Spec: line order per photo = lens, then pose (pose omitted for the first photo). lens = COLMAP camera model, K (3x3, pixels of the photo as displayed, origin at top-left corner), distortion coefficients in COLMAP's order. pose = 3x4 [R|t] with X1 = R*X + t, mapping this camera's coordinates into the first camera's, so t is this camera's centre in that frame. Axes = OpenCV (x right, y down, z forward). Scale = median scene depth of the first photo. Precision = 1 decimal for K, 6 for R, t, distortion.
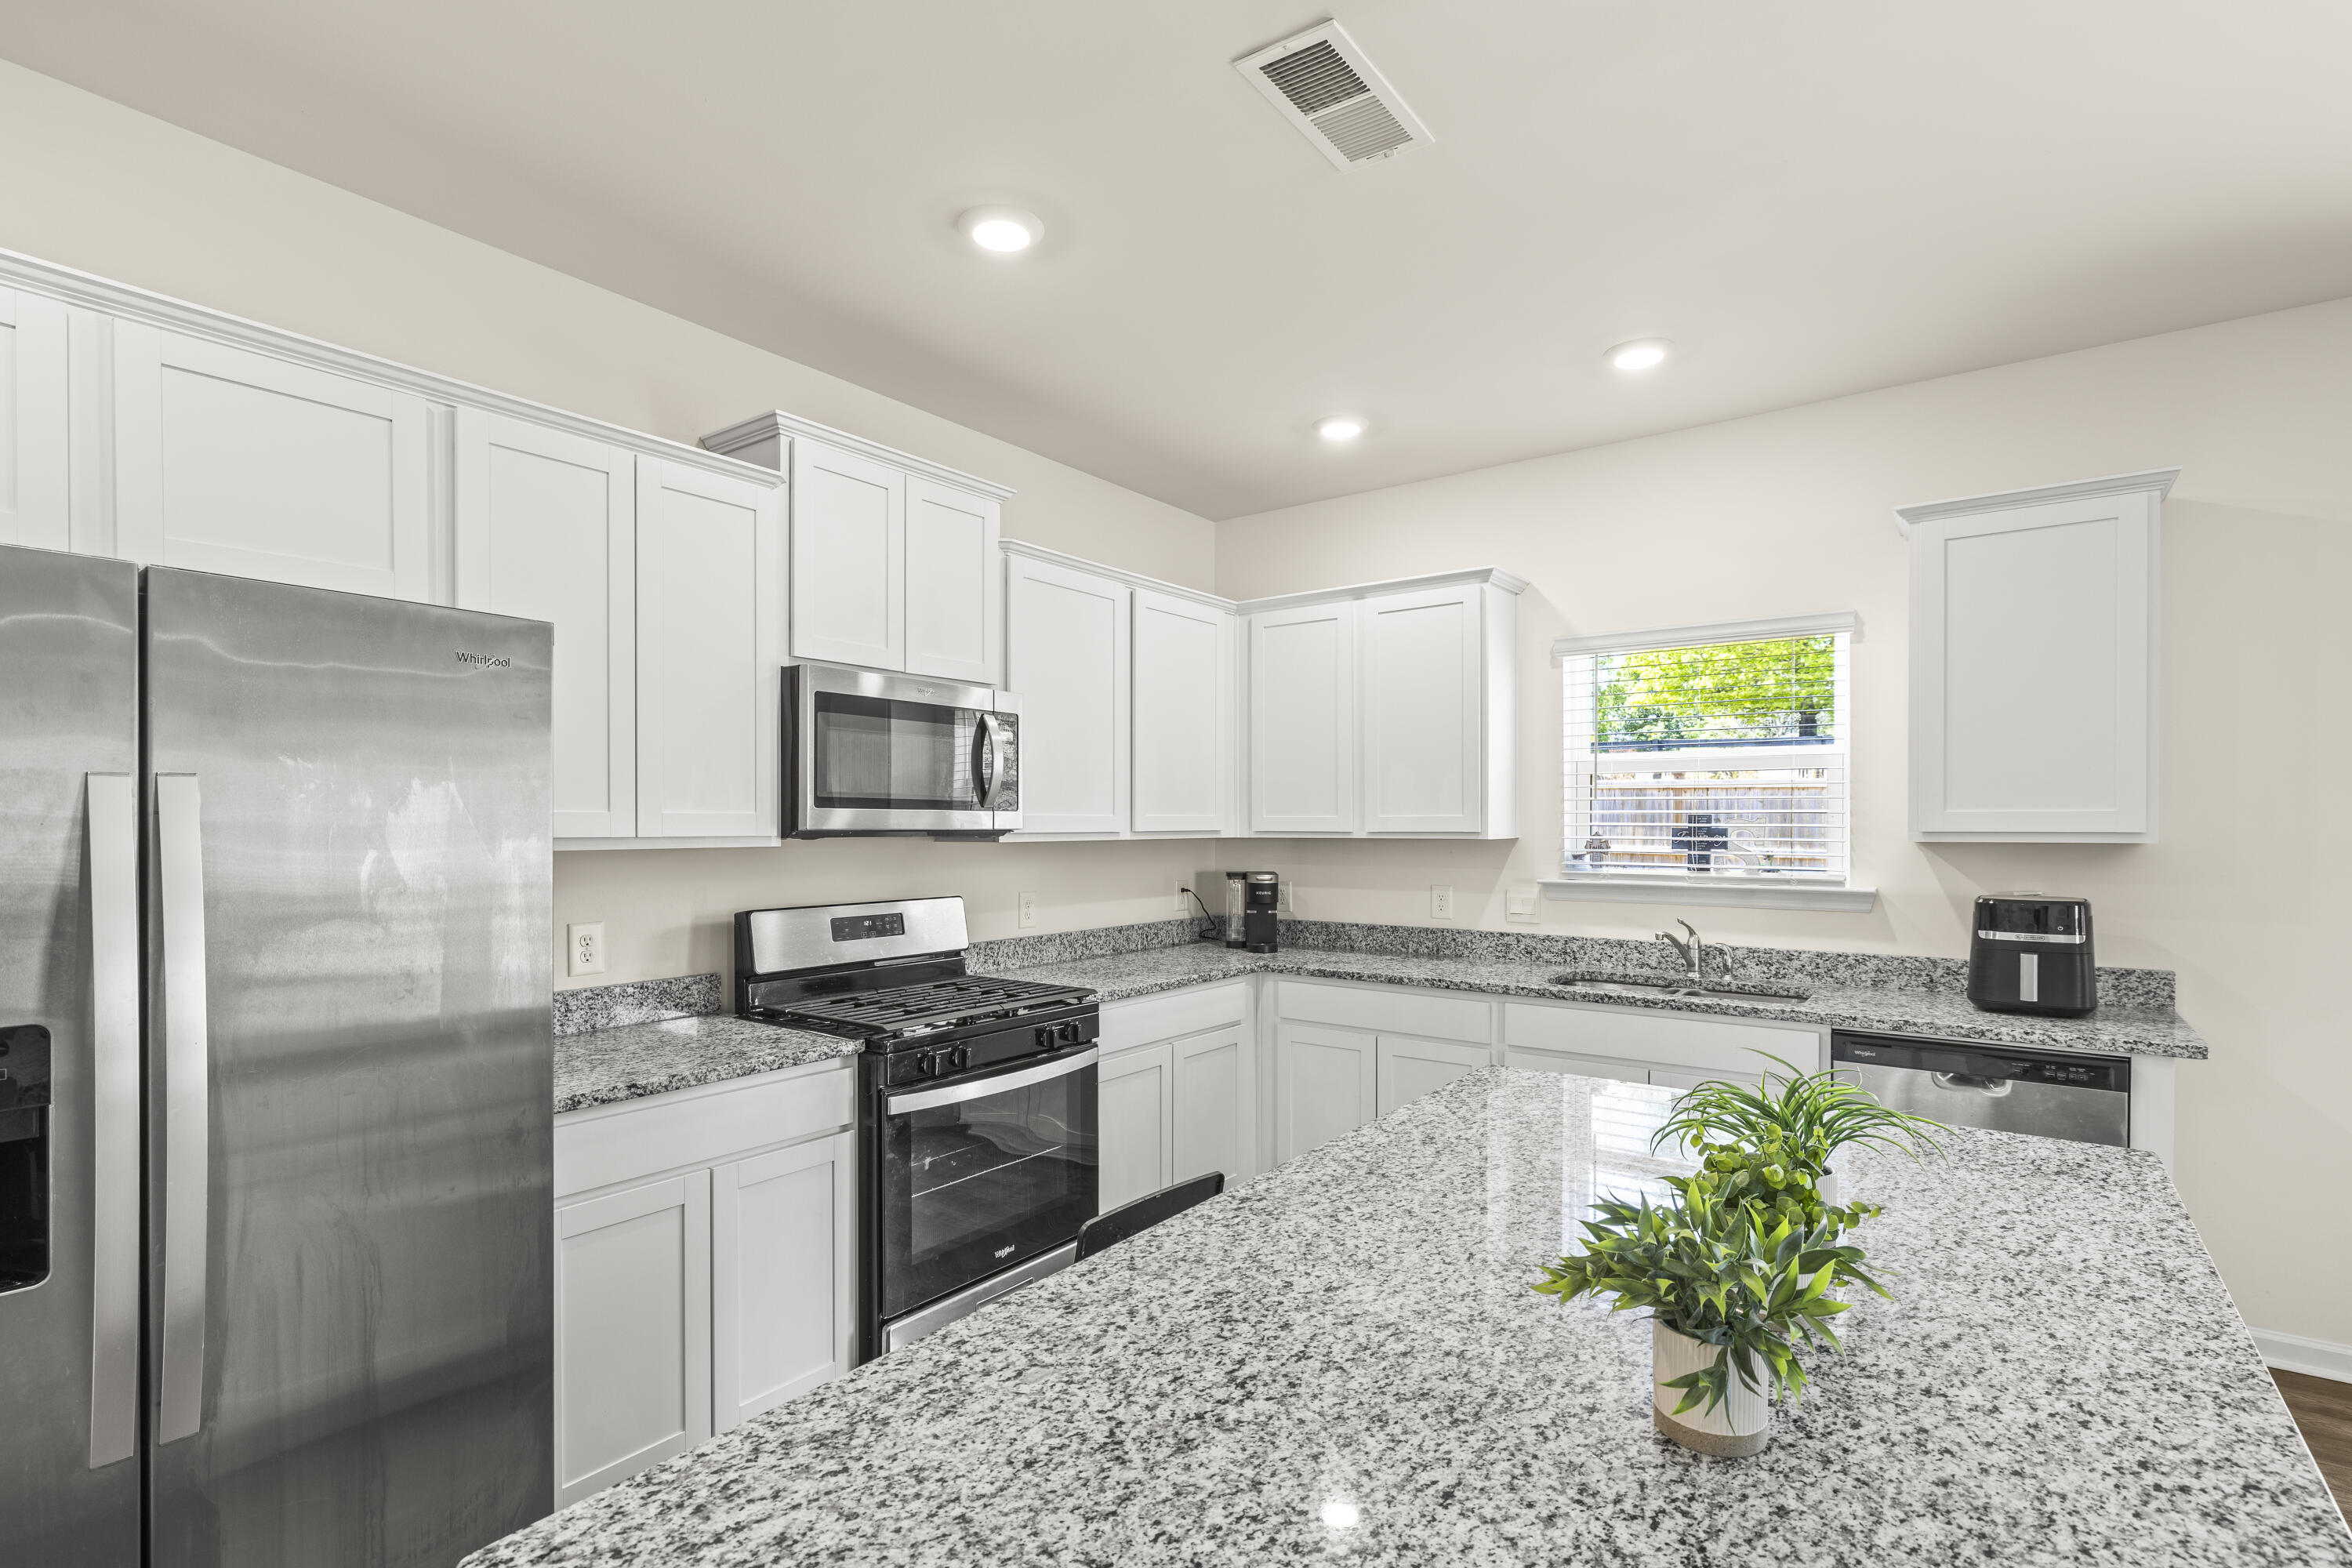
lens RADIAL K [[1082.9, 0, 1206.8], [0, 1082.9, 819.7], [0, 0, 1]] dist [-0.005959, 0.000020]
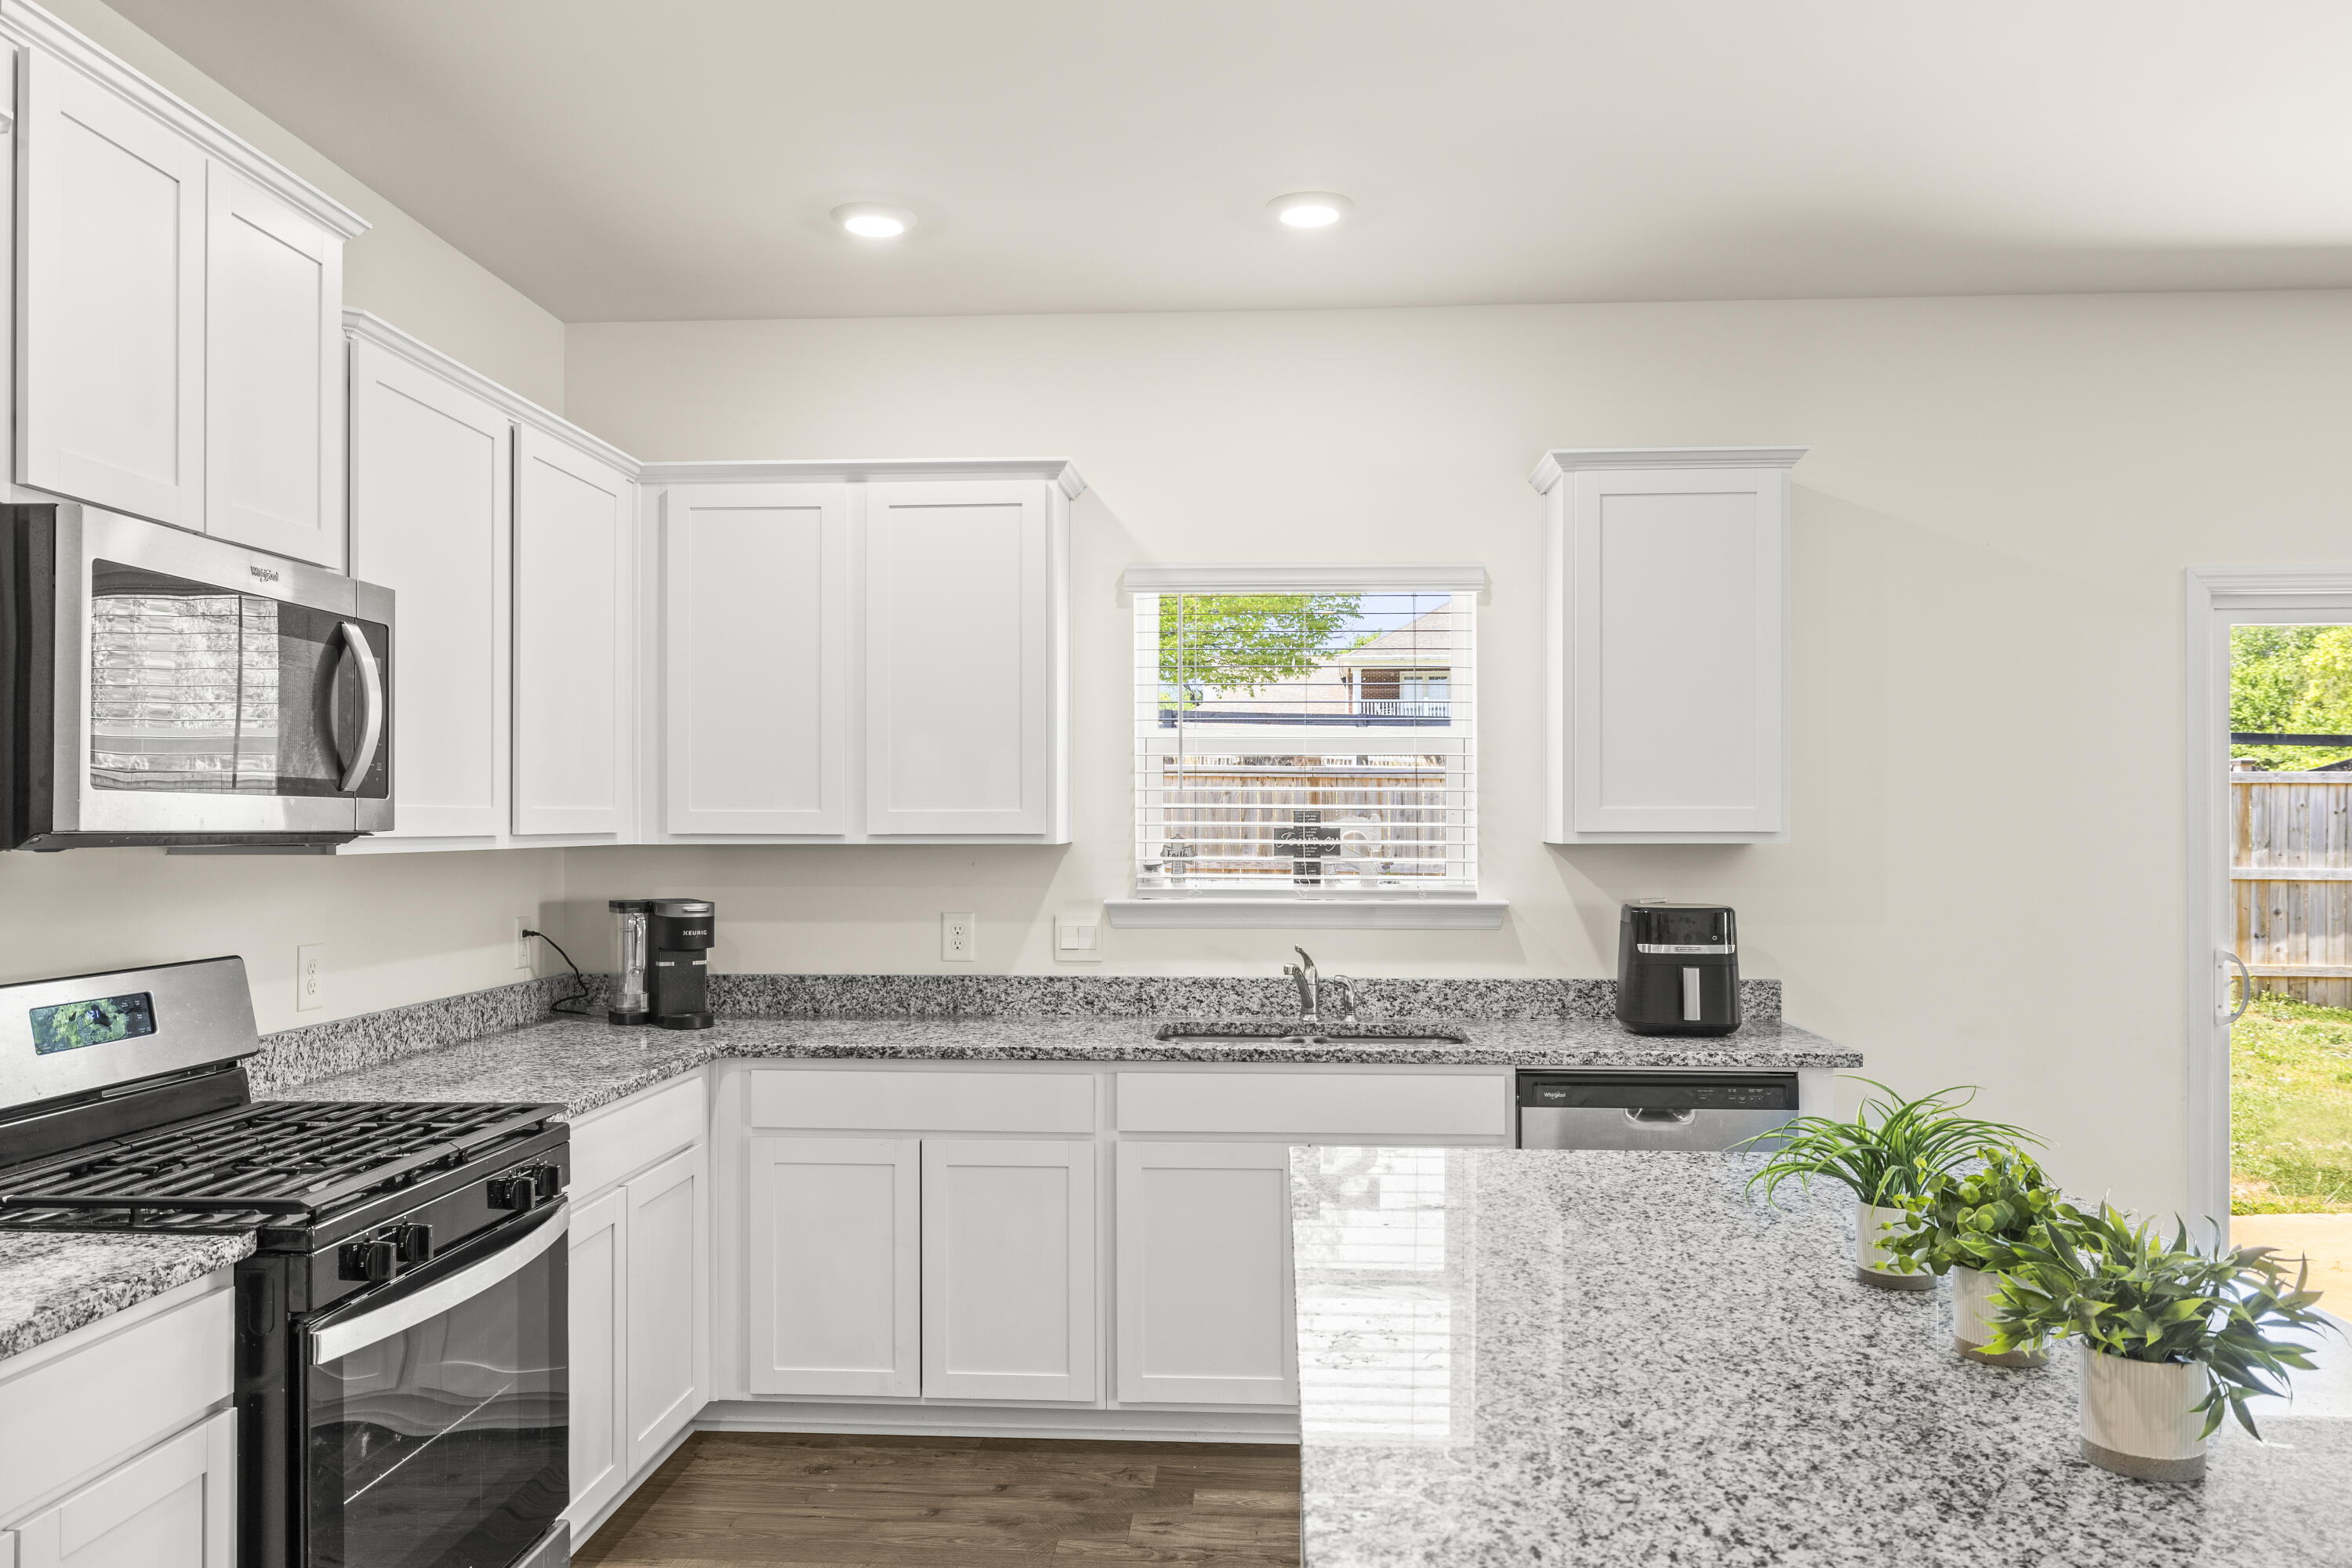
lens RADIAL K [[1639.3, 0, 1183.4], [0, 1639.3, 804.5], [0, 0, 1]] dist [0.005593, 0.000075]
pose [[0.844098, 0.006790, 0.536146, -0.269027], [-0.002978, 0.999964, -0.007975, 0.000428], [-0.536181, 0.005135, 0.844088, 0.060662]]
